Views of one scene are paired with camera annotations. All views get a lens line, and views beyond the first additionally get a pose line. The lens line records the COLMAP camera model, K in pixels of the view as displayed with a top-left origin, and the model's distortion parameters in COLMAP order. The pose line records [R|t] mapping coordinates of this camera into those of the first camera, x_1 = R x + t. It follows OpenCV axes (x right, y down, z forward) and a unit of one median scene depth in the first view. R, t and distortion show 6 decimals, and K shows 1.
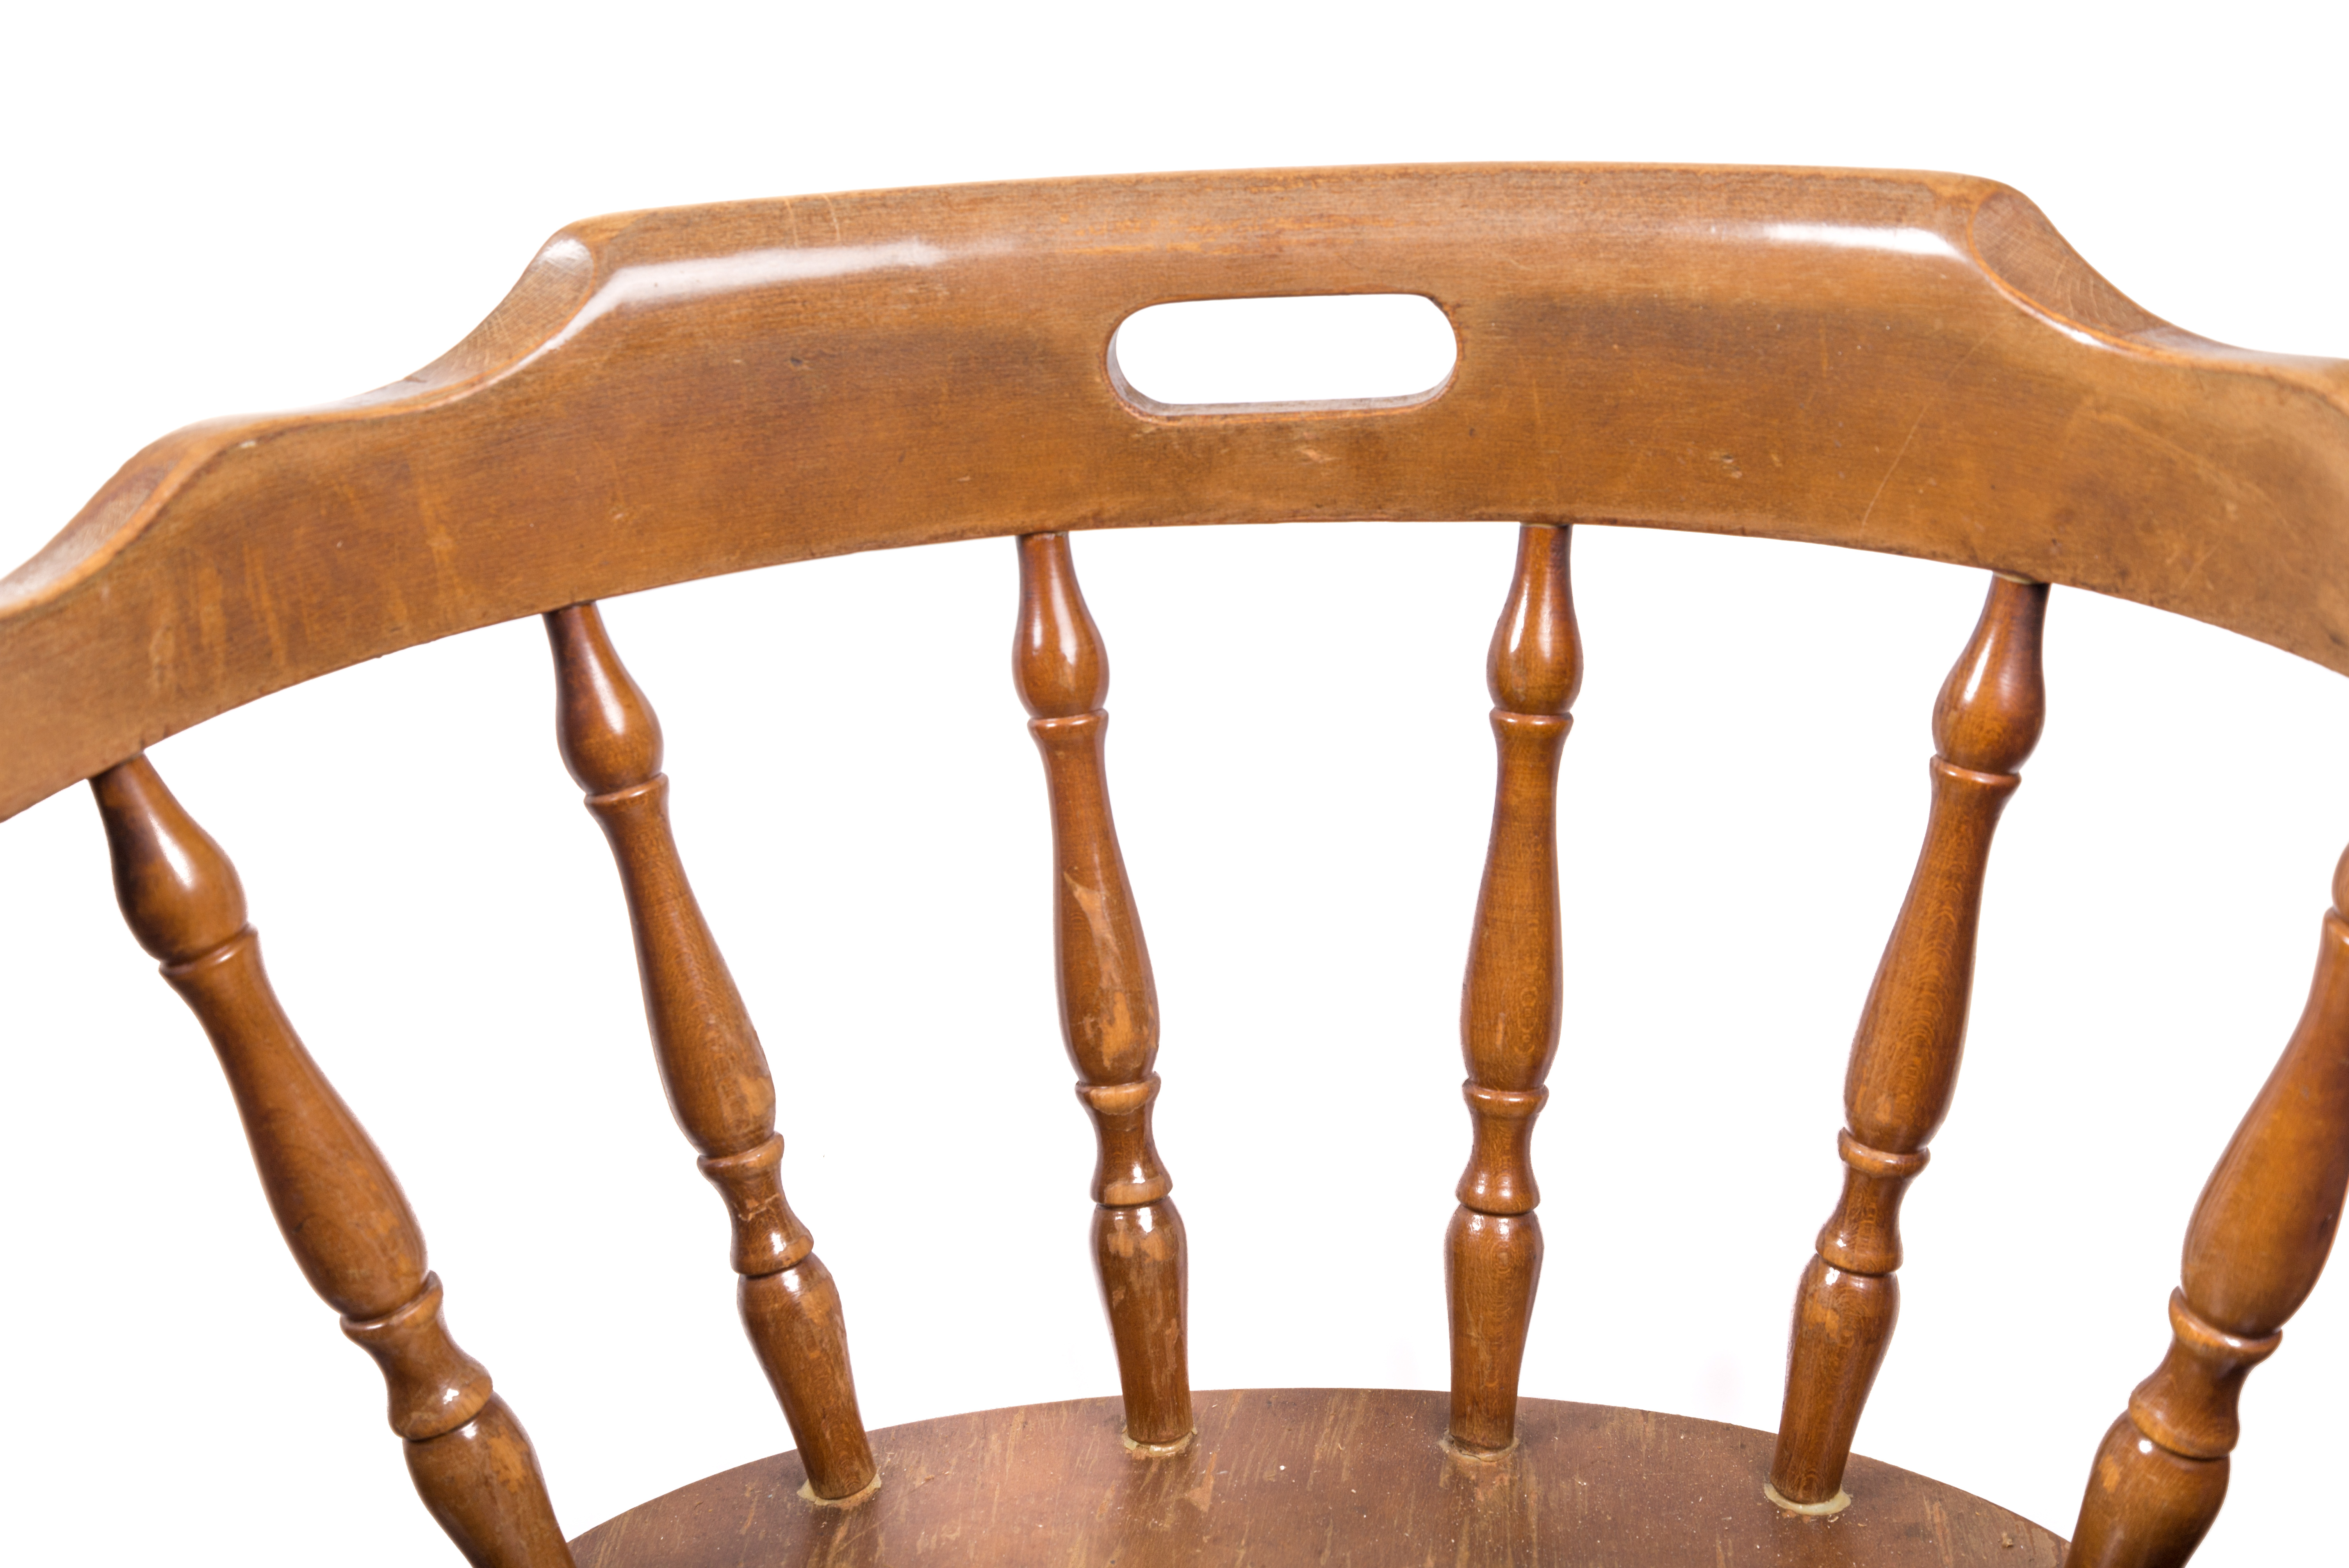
lens RADIAL K [[3005.6, 0, 1144.7], [0, 3005.6, 837.8], [0, 0, 1]] dist [-0.037676, 0.000000]
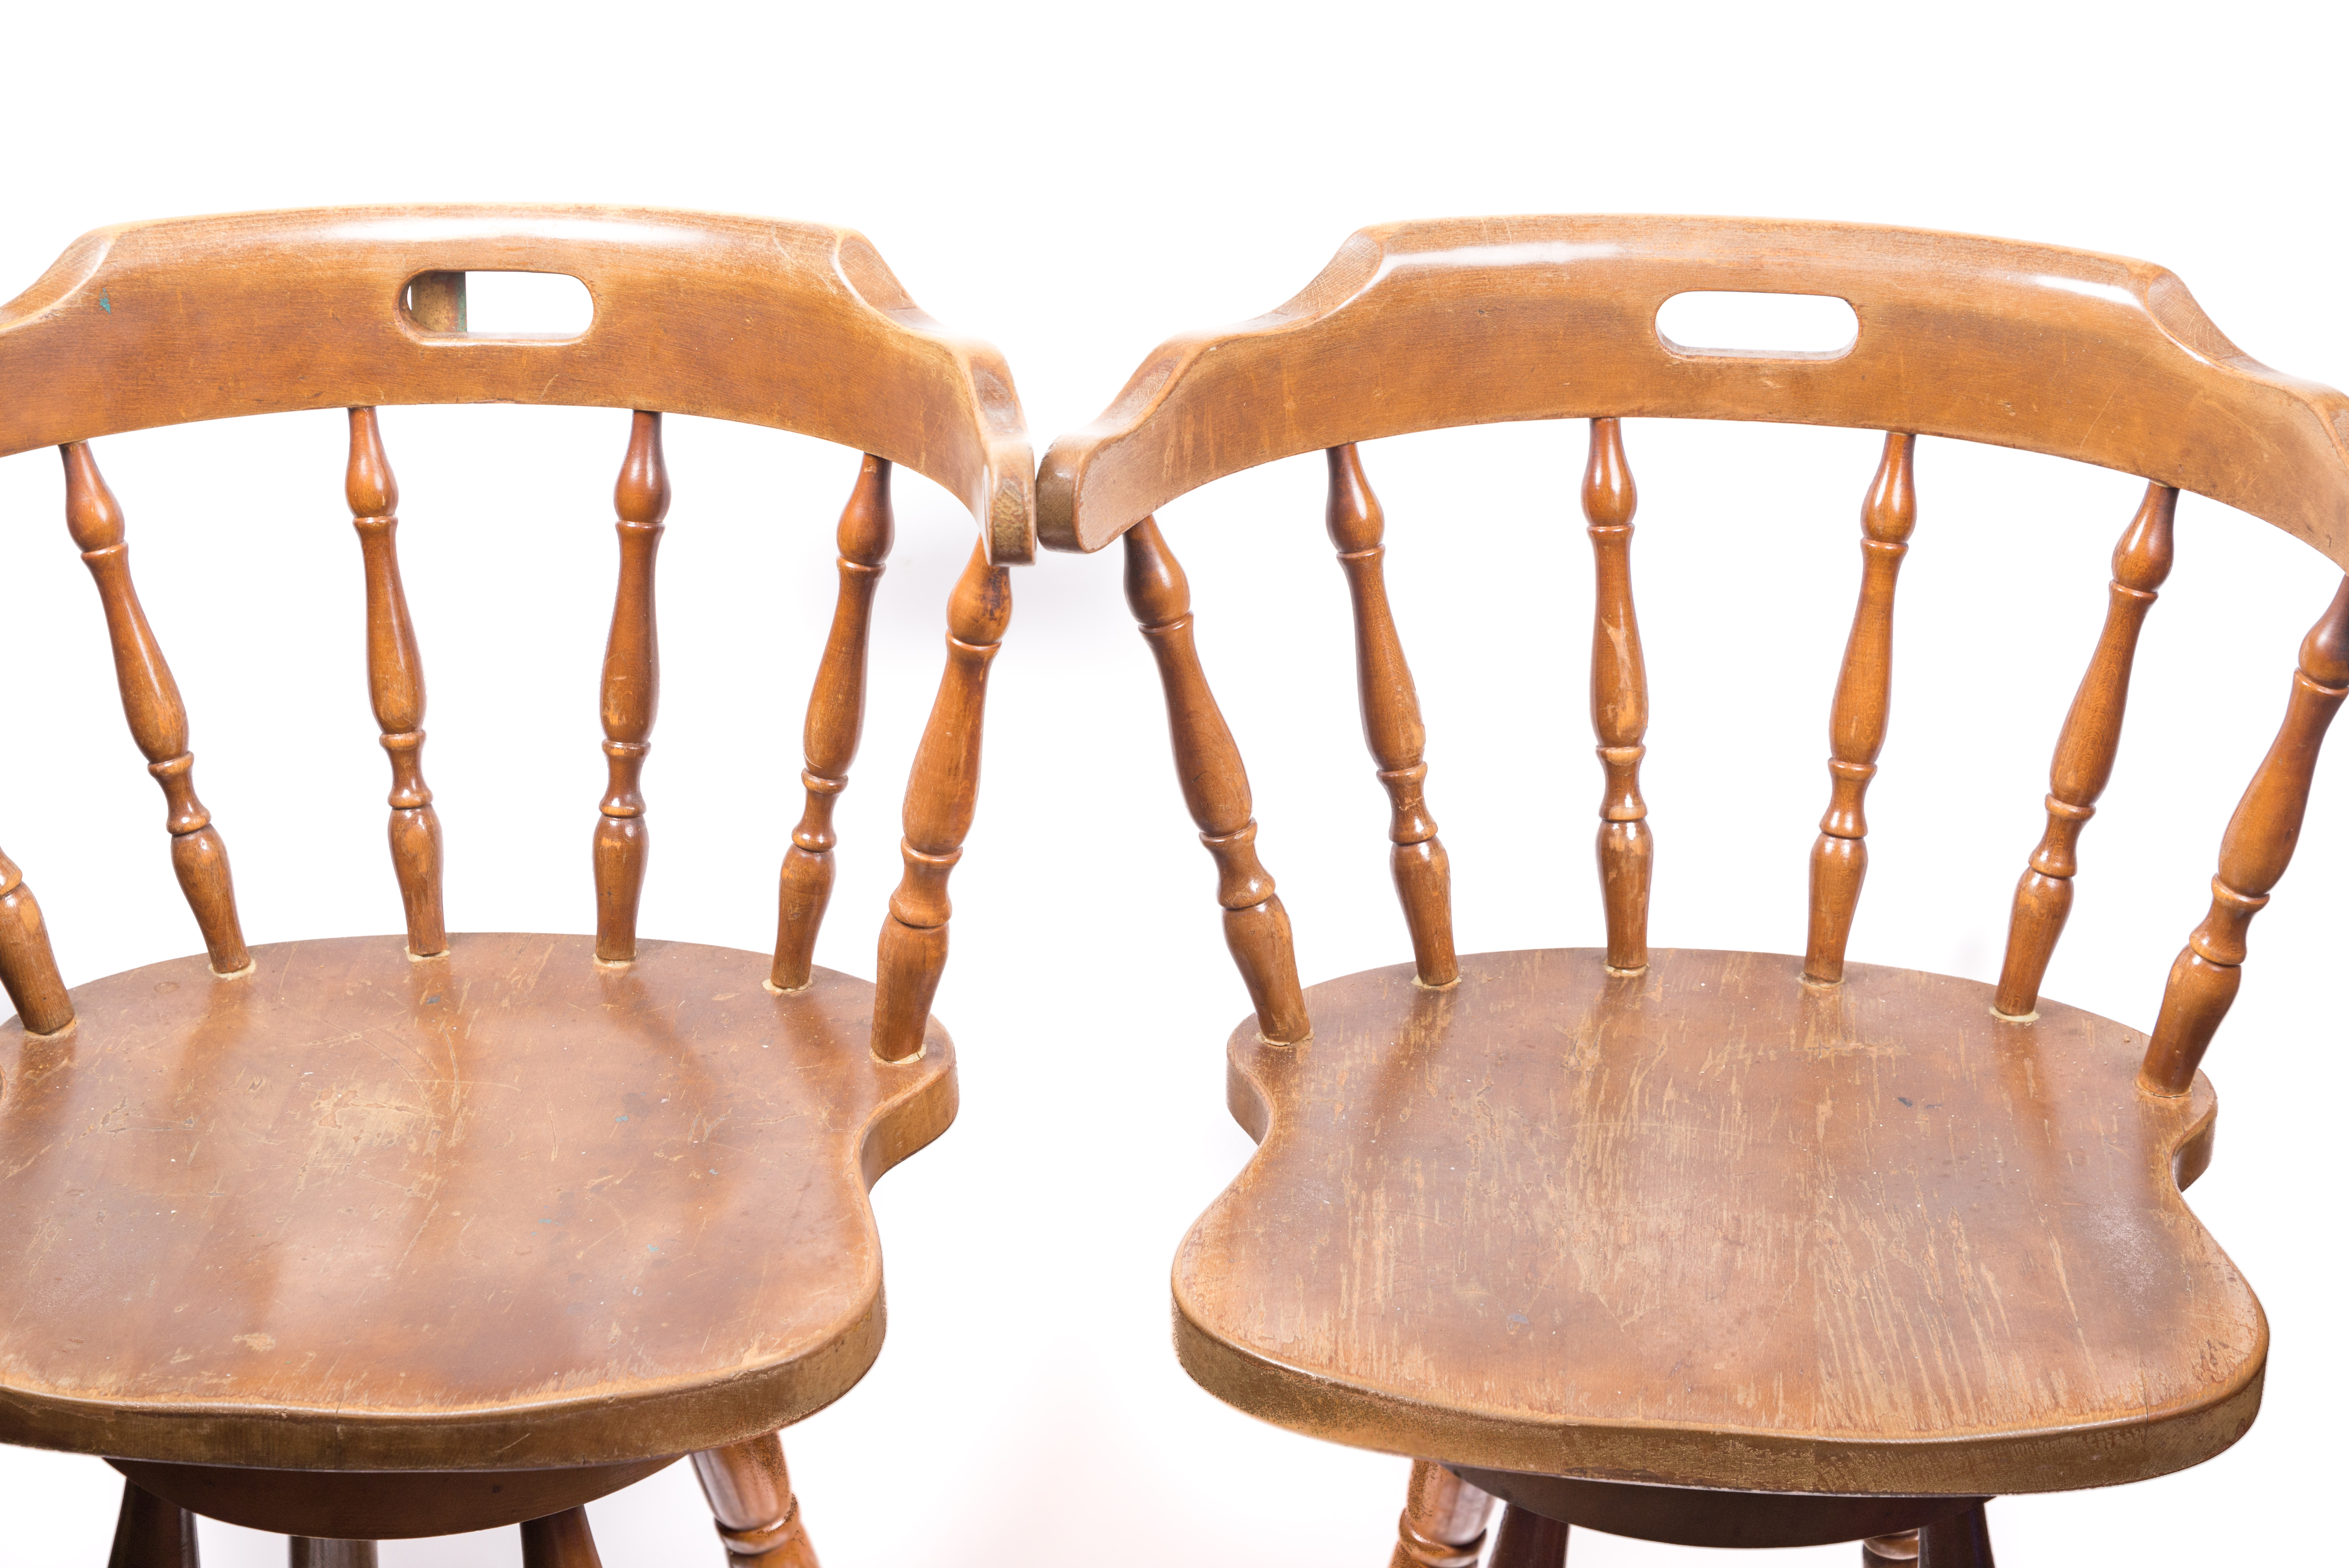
lens RADIAL K [[4327.8, 0, 1110.6], [0, 4327.8, 877.1], [0, 0, 1]] dist [-0.107050, 0.000000]
pose [[0.997751, 0.065415, -0.014623, -0.264454], [-0.064881, 0.997300, 0.034388, 0.093725], [0.016833, -0.033362, 0.999302, -1.476379]]
